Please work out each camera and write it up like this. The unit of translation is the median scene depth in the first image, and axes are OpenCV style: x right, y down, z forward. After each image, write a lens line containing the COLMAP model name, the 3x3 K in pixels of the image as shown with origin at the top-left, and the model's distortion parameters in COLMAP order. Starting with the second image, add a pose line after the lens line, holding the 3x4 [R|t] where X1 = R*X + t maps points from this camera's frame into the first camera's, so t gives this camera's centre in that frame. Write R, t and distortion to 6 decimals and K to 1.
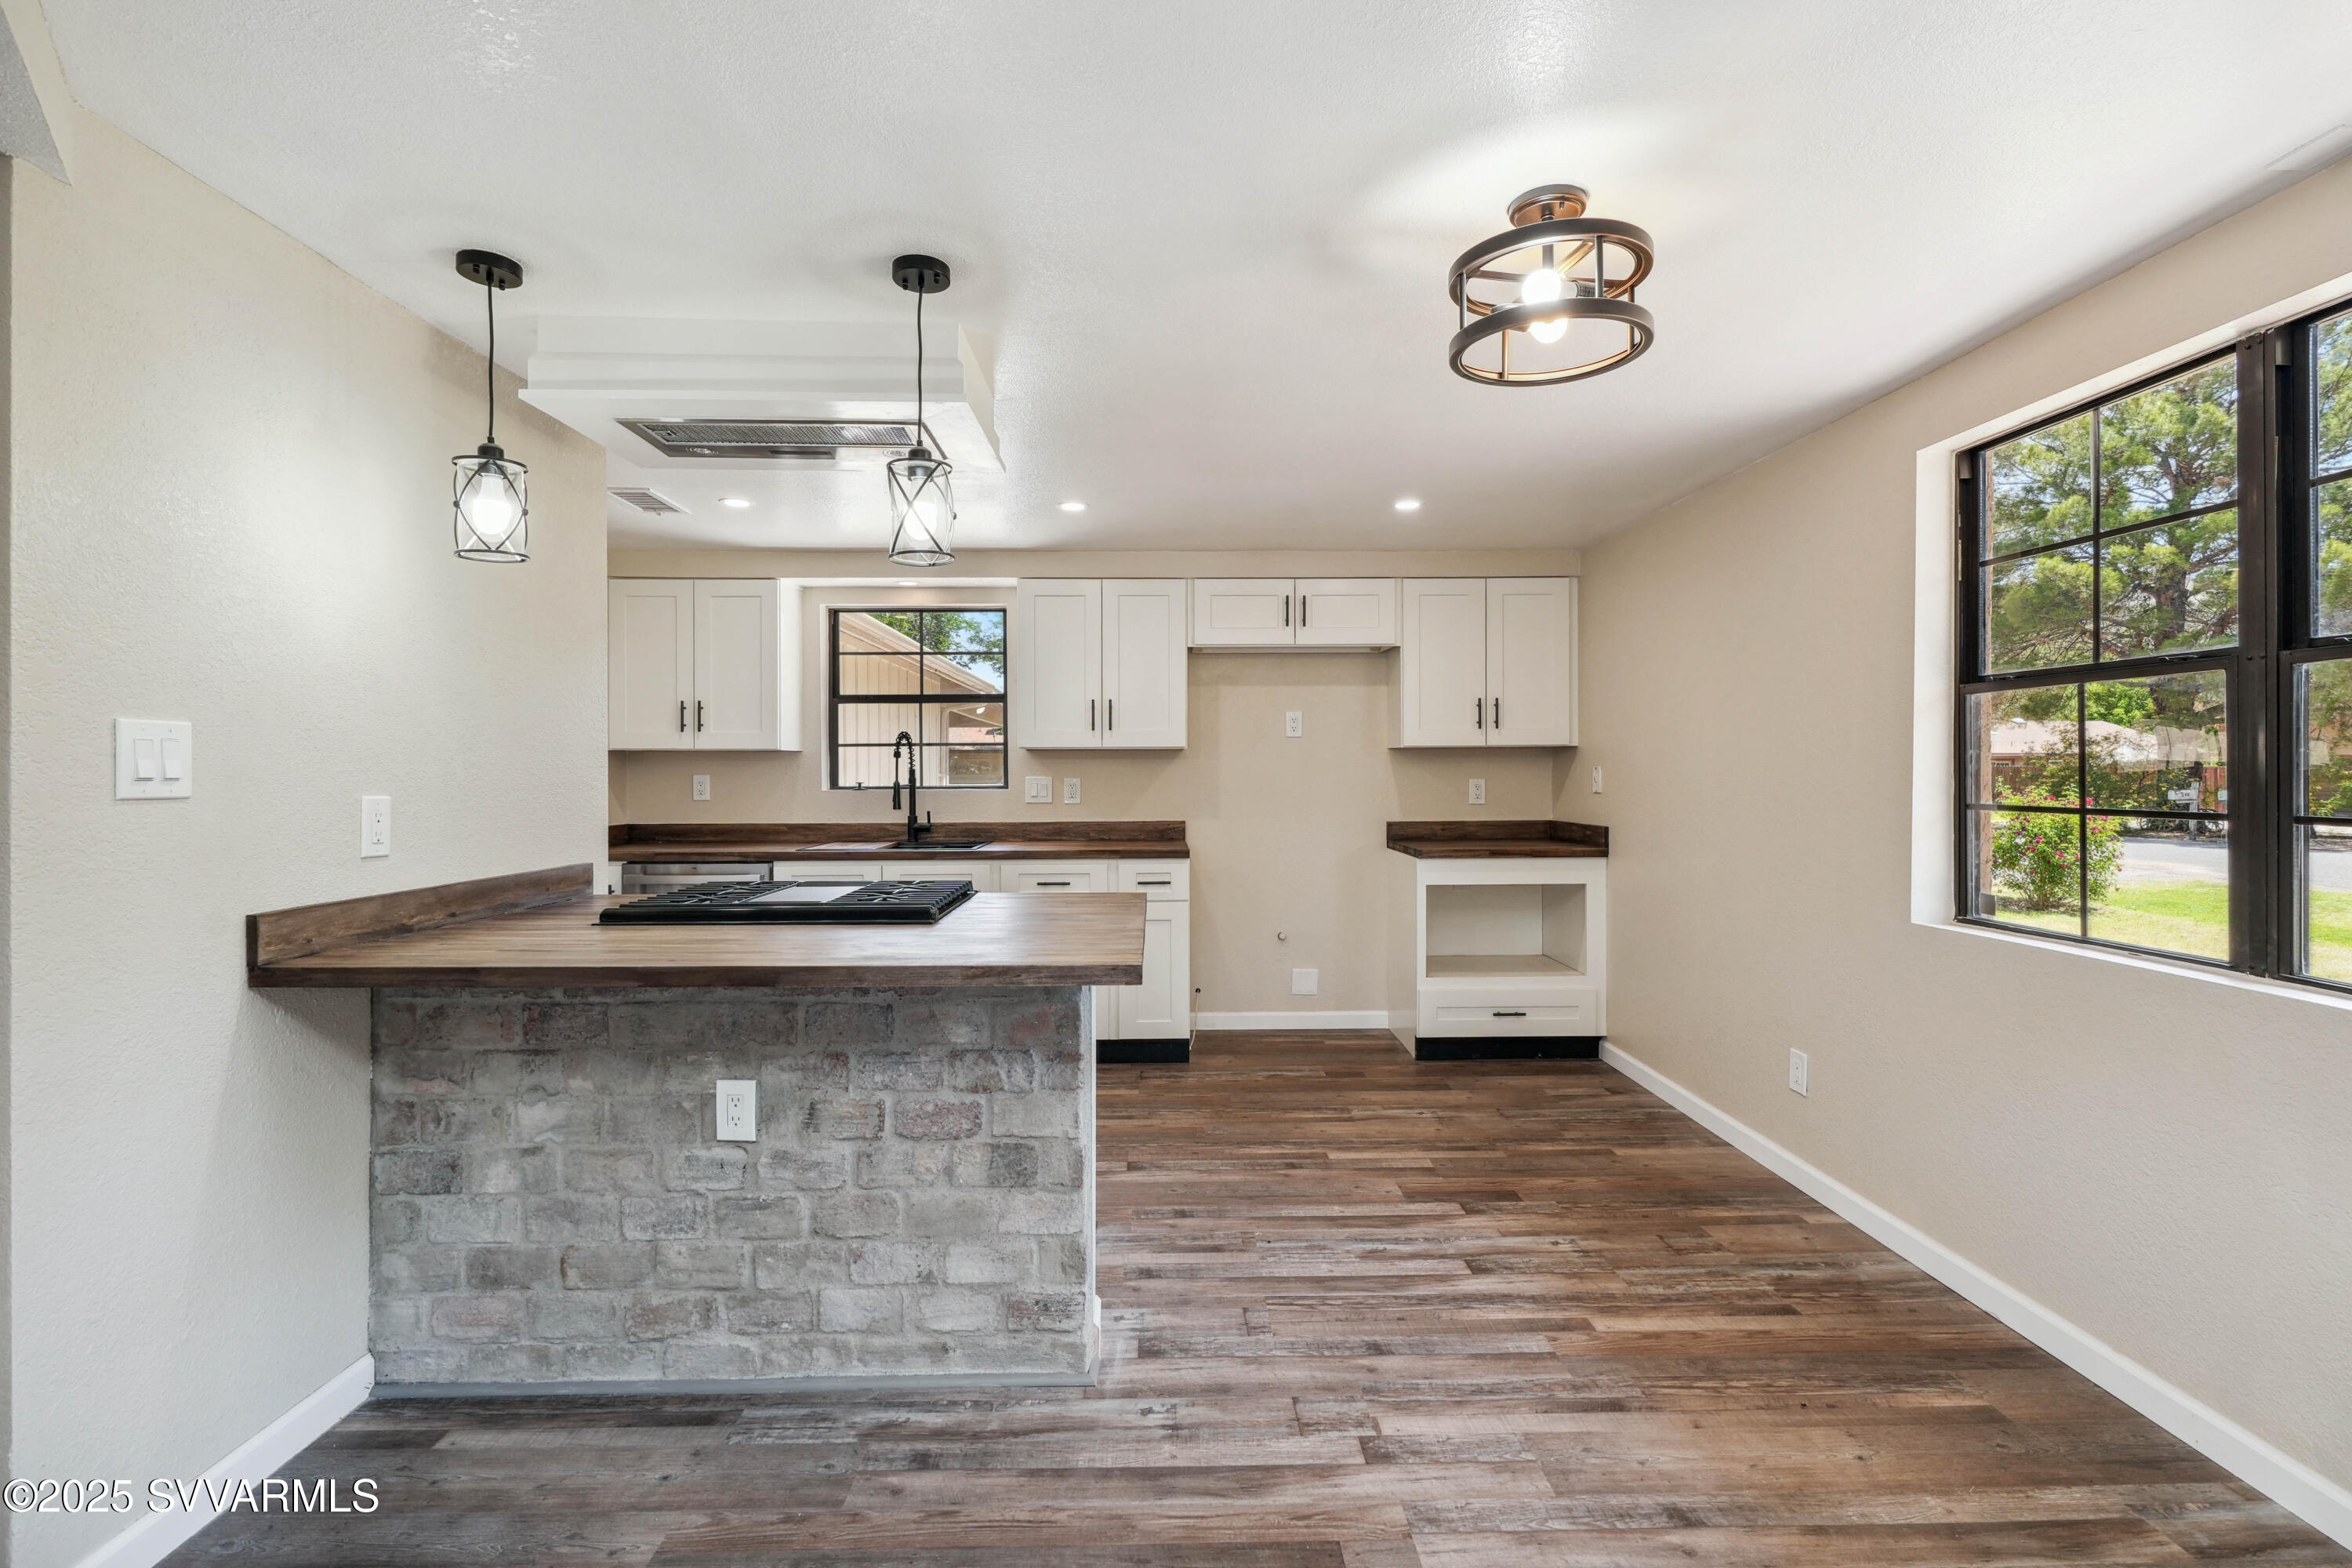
lens RADIAL K [[1079.0, 0, 1175.9], [0, 1079.0, 781.9], [0, 0, 1]] dist [-0.003806, 0.000717]
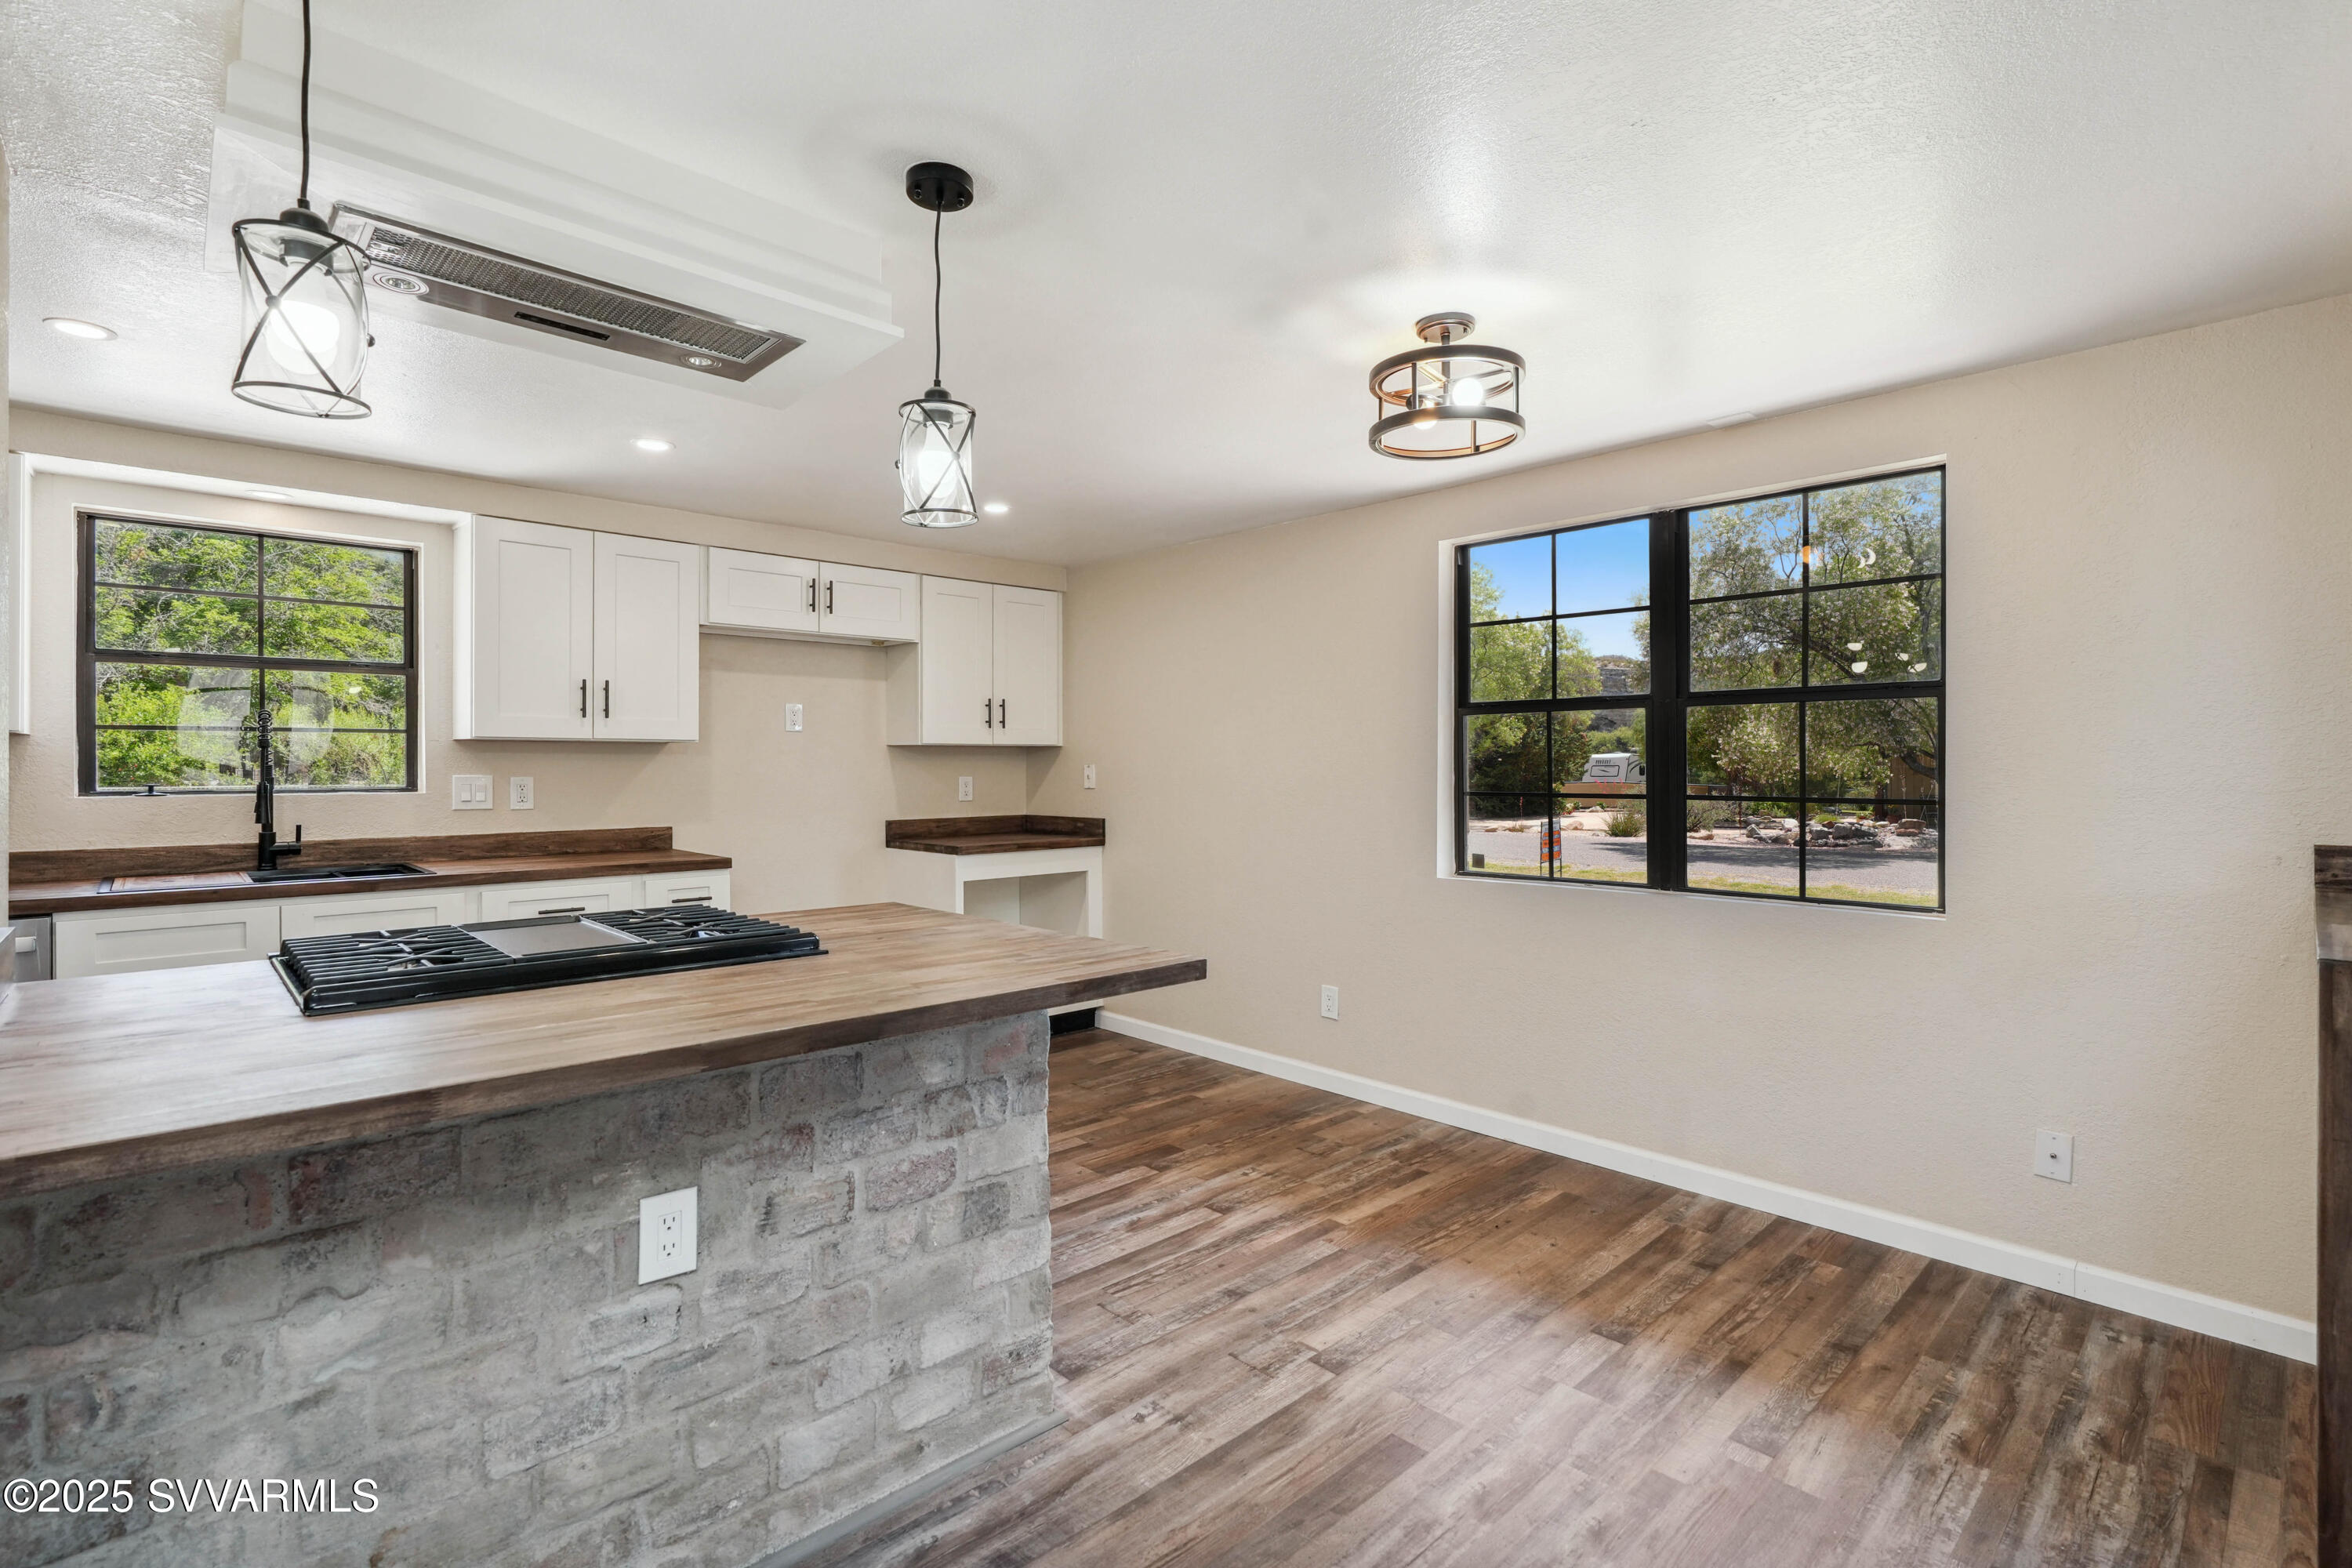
lens RADIAL K [[1093.3, 0, 1168.7], [0, 1093.3, 771.6], [0, 0, 1]] dist [-0.001166, 0.000862]
pose [[0.741873, 0.000014, 0.670541, -0.645858], [0.005532, 0.999966, -0.006140, -0.000208], [-0.670518, 0.008265, 0.741847, 0.225525]]
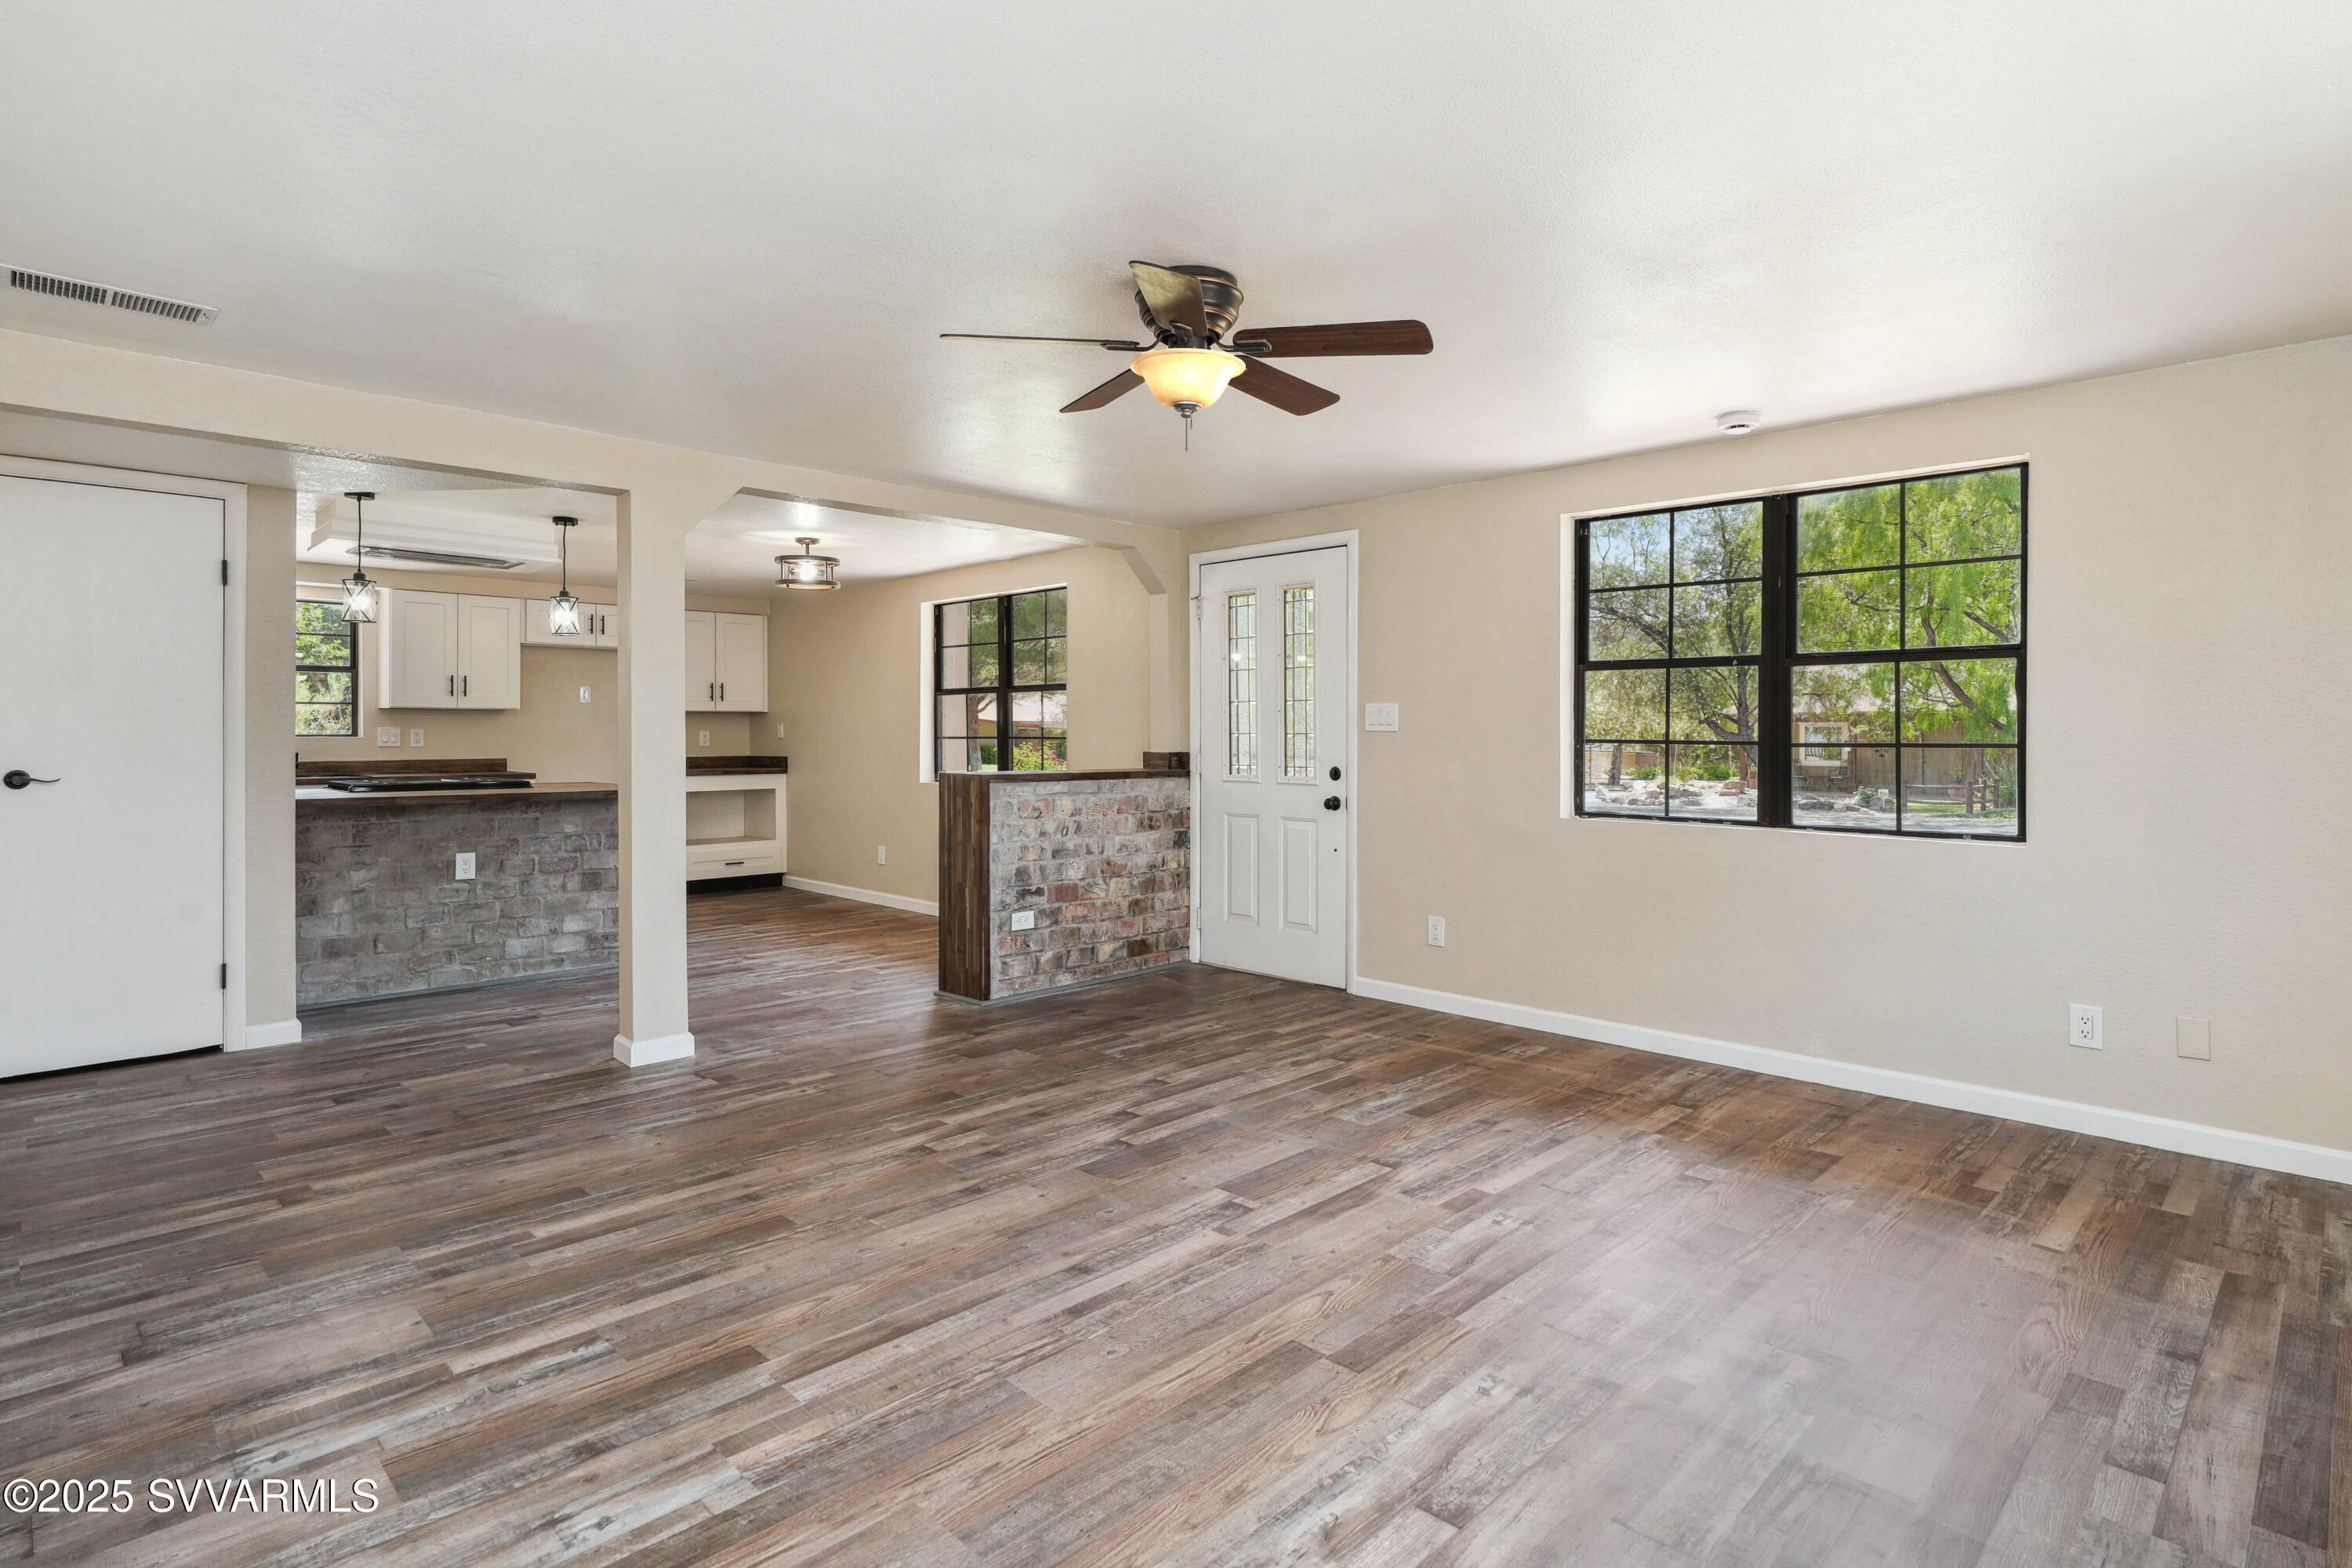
lens RADIAL K [[1191.2, 0, 1192.3], [0, 1191.2, 737.9], [0, 0, 1]] dist [0.001054, 0.000184]
pose [[0.711905, 0.002725, 0.702270, -1.078803], [0.004529, 0.999954, -0.008472, 0.060397], [-0.702261, 0.009212, 0.711860, -1.876826]]
